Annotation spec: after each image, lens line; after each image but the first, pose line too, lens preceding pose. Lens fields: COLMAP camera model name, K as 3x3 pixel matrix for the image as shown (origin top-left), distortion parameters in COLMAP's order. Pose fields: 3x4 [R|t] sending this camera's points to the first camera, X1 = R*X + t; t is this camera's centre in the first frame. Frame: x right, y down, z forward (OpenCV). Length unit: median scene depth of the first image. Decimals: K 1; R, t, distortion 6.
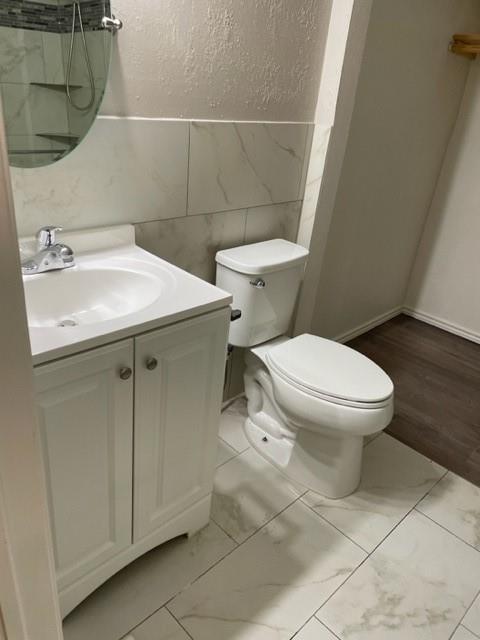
lens RADIAL K [[483.3, 0, 240.0], [0, 483.3, 320.0], [0, 0, 1]] dist [0.092517, -0.110421]
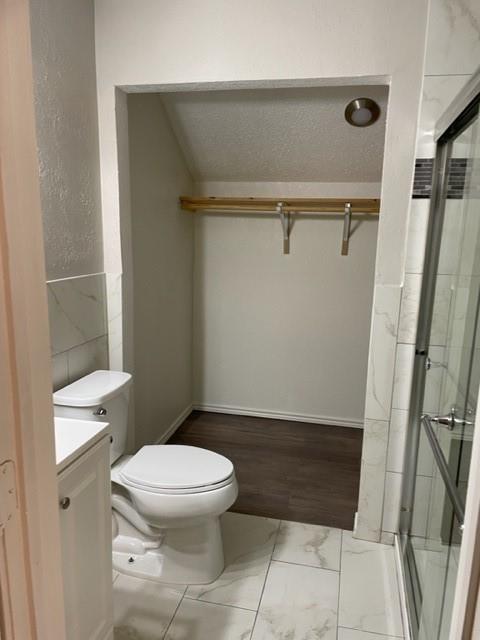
lens RADIAL K [[483.3, 0, 240.0], [0, 483.3, 320.0], [0, 0, 1]] dist [0.092517, -0.110421]
pose [[0.844185, -0.173987, 0.507031, -0.204296], [0.287841, 0.945060, -0.154948, -0.009660], [-0.452216, 0.276749, 0.847886, -0.142925]]
